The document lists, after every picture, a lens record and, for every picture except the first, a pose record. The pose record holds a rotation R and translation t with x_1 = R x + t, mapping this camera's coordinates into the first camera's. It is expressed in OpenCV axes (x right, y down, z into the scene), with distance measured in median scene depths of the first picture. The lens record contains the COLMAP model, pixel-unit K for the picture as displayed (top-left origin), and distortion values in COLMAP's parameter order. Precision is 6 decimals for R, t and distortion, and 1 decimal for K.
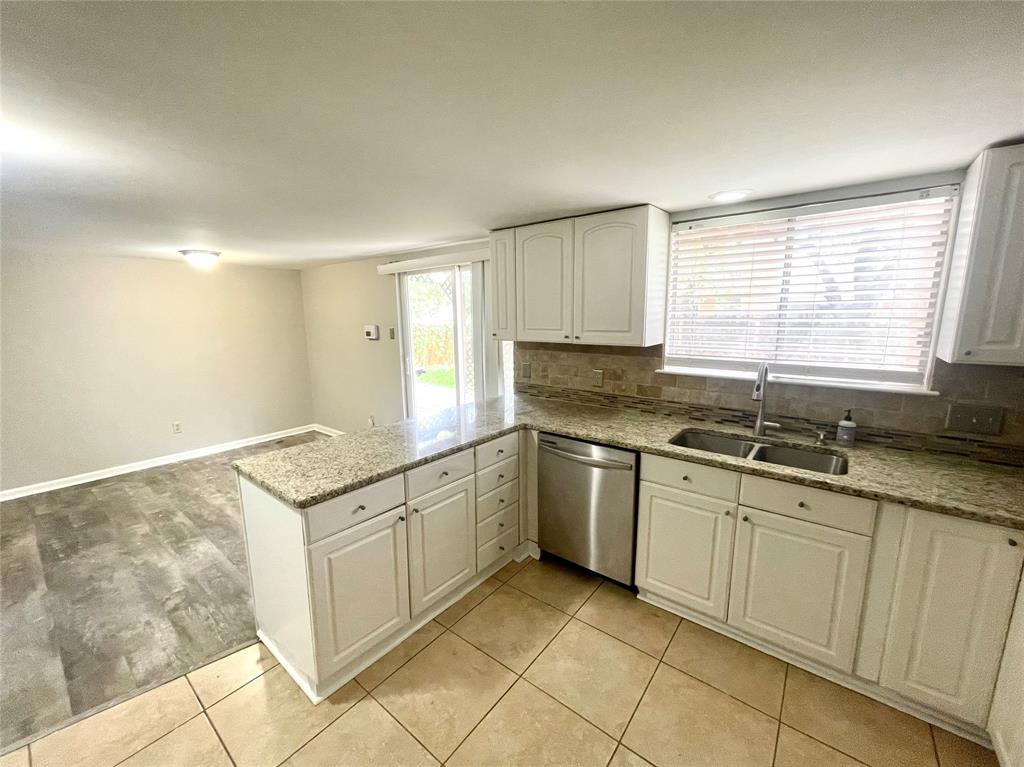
lens RADIAL K [[414.9, 0, 509.1], [0, 414.9, 385.3], [0, 0, 1]] dist [0.001358, 0.000959]
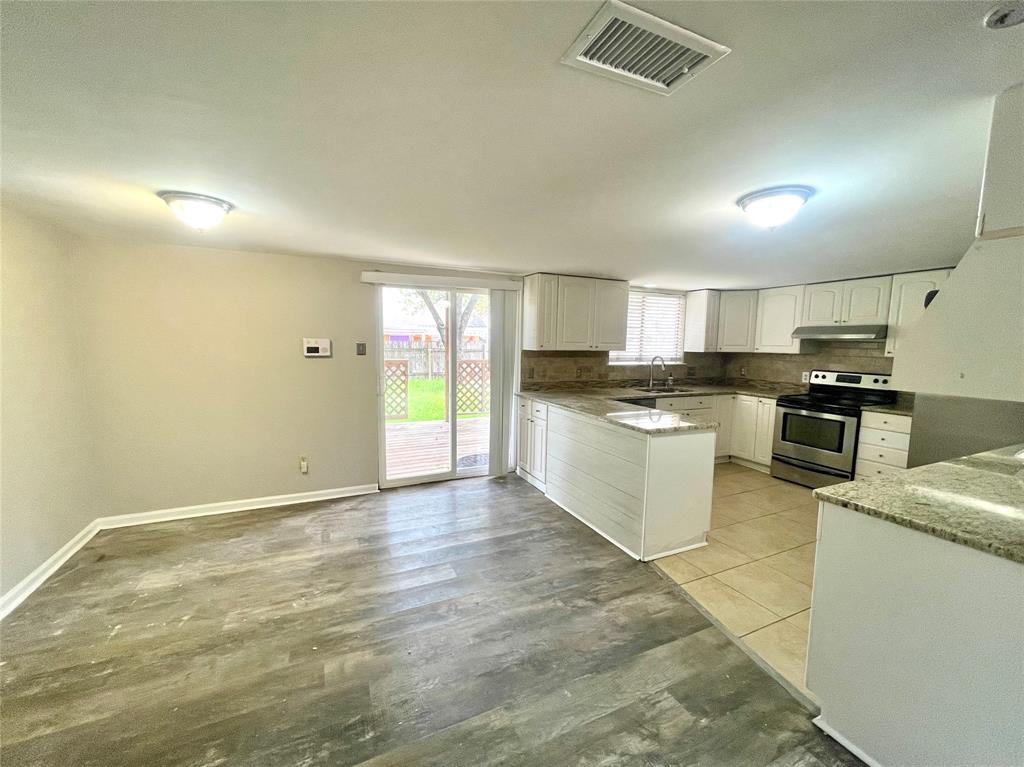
lens RADIAL K [[414.3, 0, 507.9], [0, 414.3, 386.3], [0, 0, 1]] dist [-0.000112, 0.001019]
pose [[0.442146, -0.075768, 0.893737, -1.558667], [0.138567, 0.990233, 0.015397, -0.029948], [-0.886175, 0.117035, 0.448327, 0.583058]]
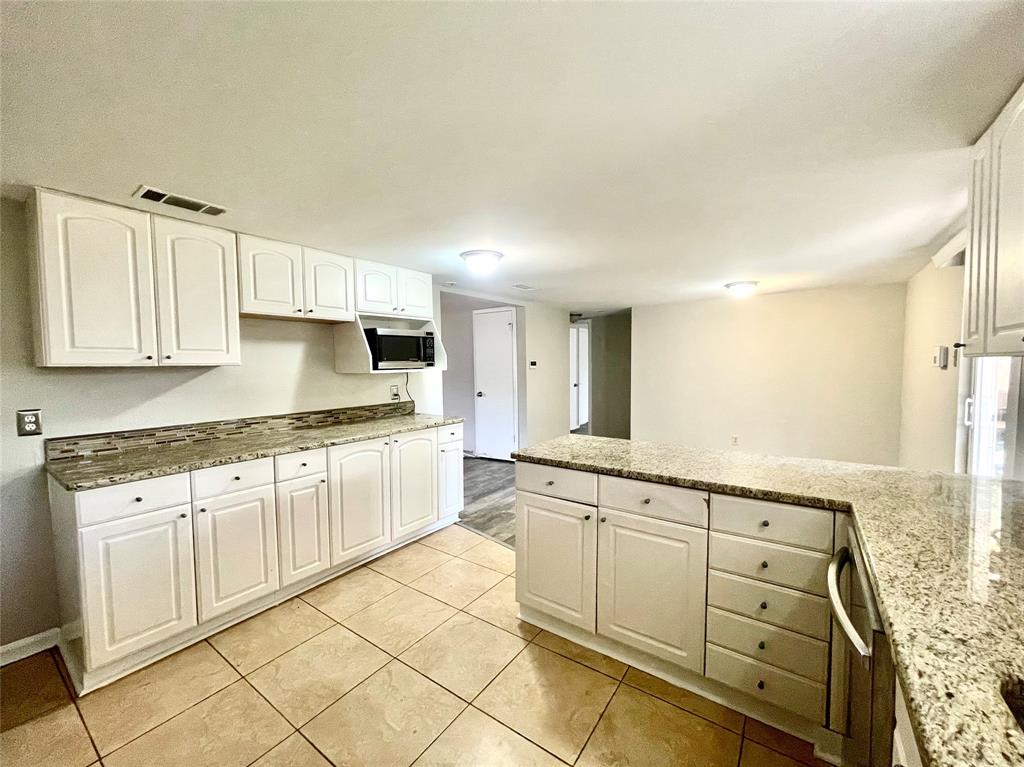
lens RADIAL K [[424.3, 0, 512.0], [0, 424.3, 383.5], [0, 0, 1]] dist [-0.022242, 0.000013]
pose [[0.058890, 0.064529, -0.996177, 0.537254], [-0.167391, 0.984418, 0.053871, -0.017885], [0.984130, 0.163578, 0.068774, 0.512593]]
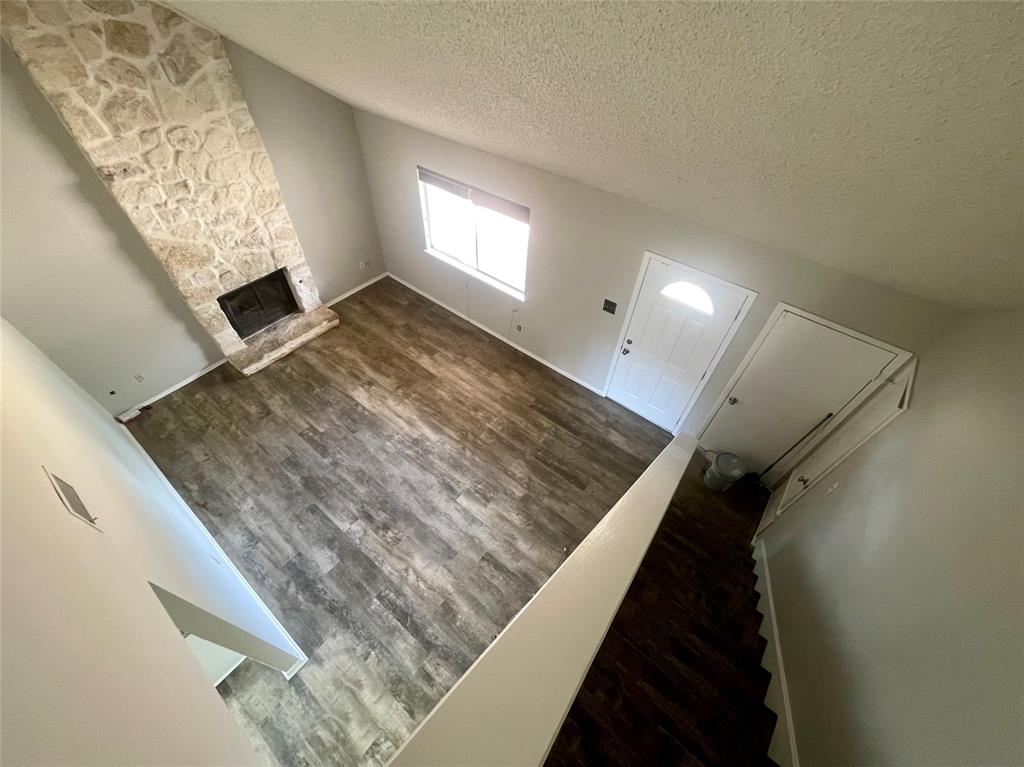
lens RADIAL K [[414.3, 0, 507.9], [0, 414.3, 386.3], [0, 0, 1]] dist [-0.000112, 0.001019]
pose [[-0.999945, -0.005999, -0.008603, -1.764732], [-0.010468, 0.520932, 0.853534, -1.033514], [-0.000639, 0.853577, -0.520967, 0.344518]]
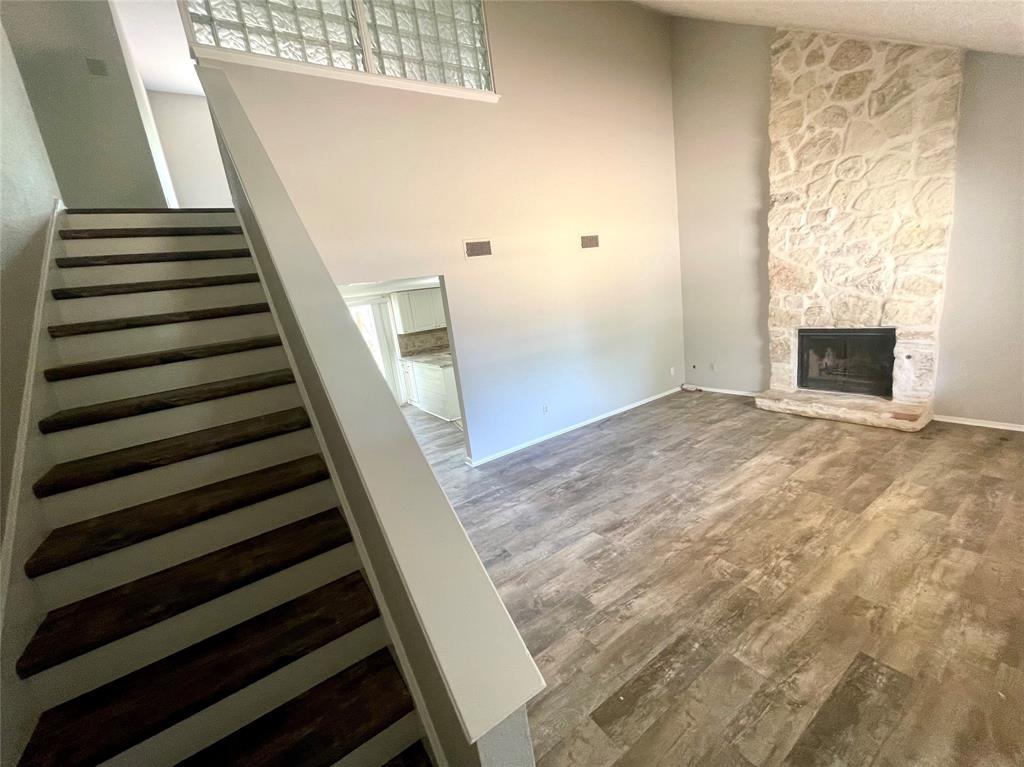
lens RADIAL K [[414.9, 0, 509.1], [0, 414.9, 385.3], [0, 0, 1]] dist [0.001358, 0.000959]
pose [[0.296891, -0.227725, 0.927360, -2.654604], [0.293013, 0.946024, 0.138501, 0.027608], [-0.908845, 0.230609, 0.347592, -0.434075]]
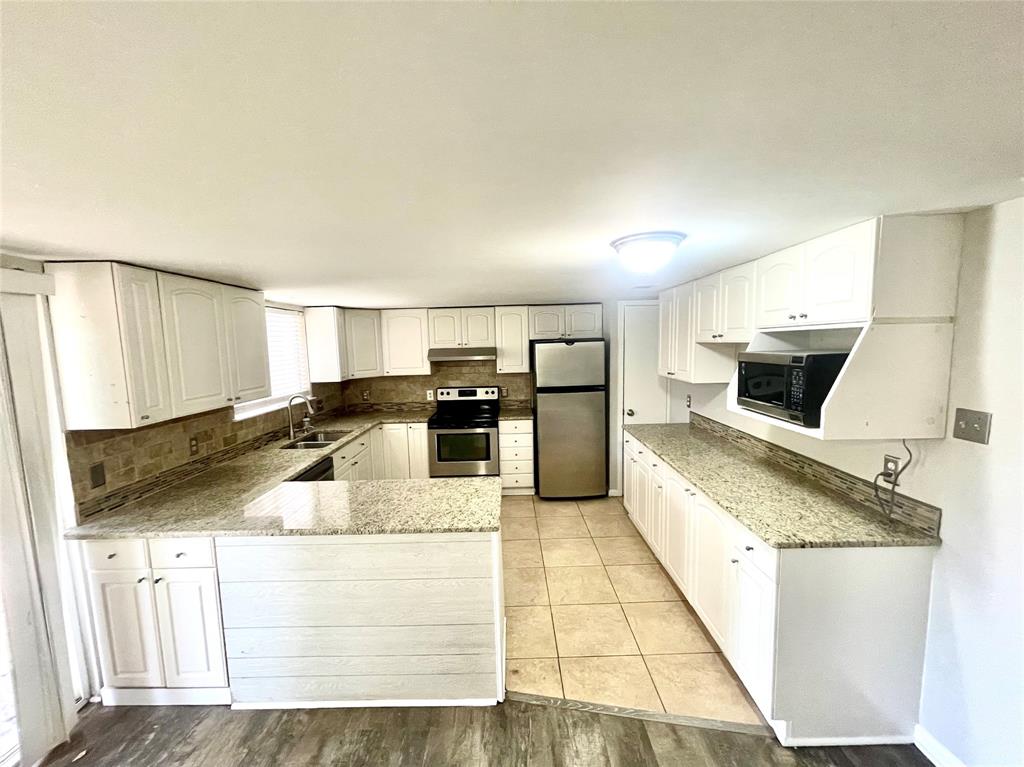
lens RADIAL K [[414.9, 0, 509.1], [0, 414.9, 385.3], [0, 0, 1]] dist [0.001358, 0.000959]
pose [[-0.622455, -0.052019, 0.780925, -1.064535], [0.174611, 0.963410, 0.203353, -0.238891], [-0.762929, 0.262936, -0.590596, 1.097905]]
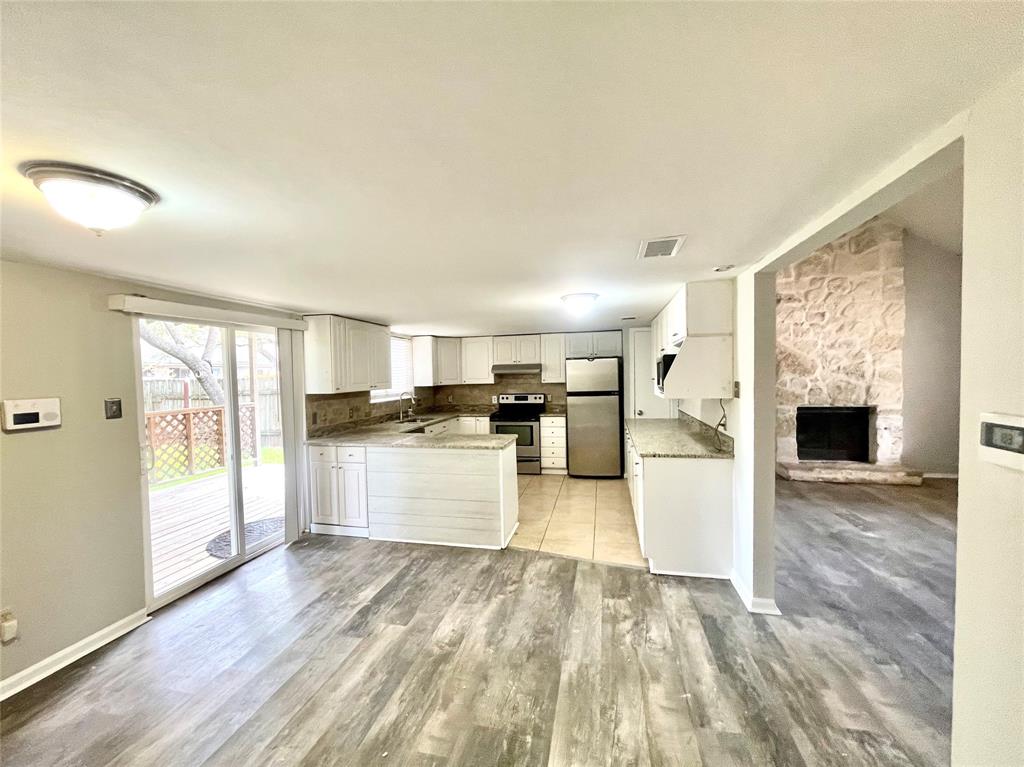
lens RADIAL K [[414.3, 0, 507.9], [0, 414.3, 386.3], [0, 0, 1]] dist [-0.000112, 0.001019]
pose [[-0.433479, -0.004736, 0.901151, -1.738768], [0.188691, 0.977342, 0.095902, -0.180943], [-0.881188, 0.211611, -0.422763, 1.267871]]
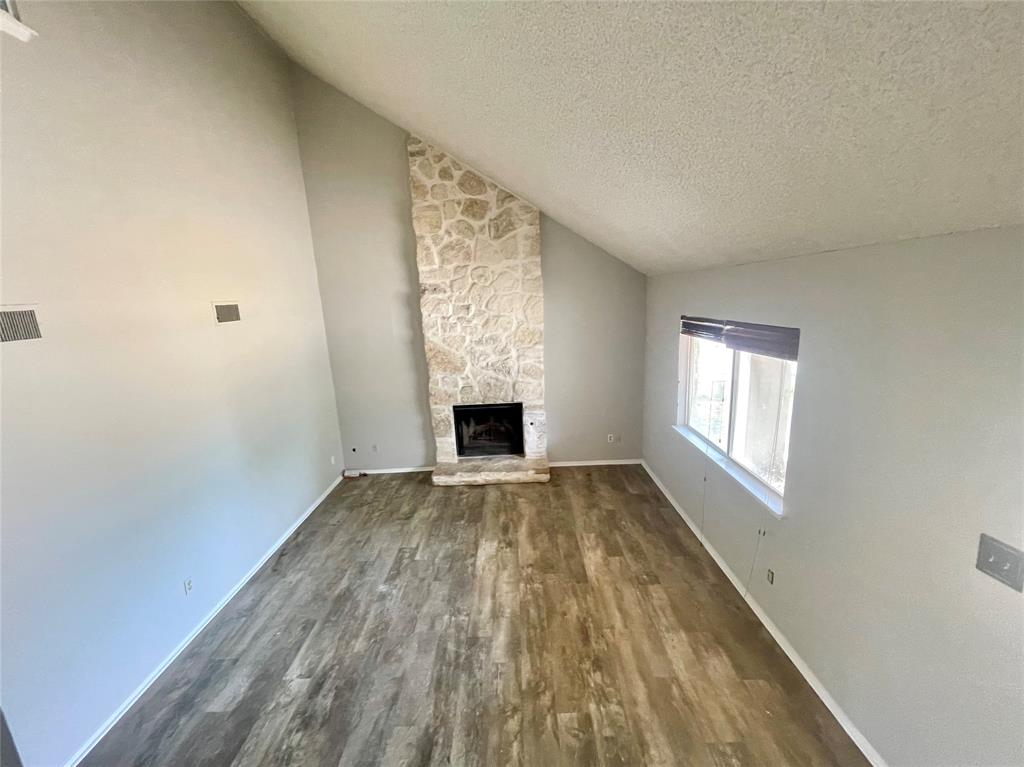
lens RADIAL K [[414.3, 0, 507.9], [0, 414.3, 386.3], [0, 0, 1]] dist [-0.000112, 0.001019]
pose [[-0.620277, -0.123655, 0.774575, -2.200330], [0.197091, 0.931244, 0.306496, -0.247810], [-0.759218, 0.342774, -0.553258, -0.112327]]
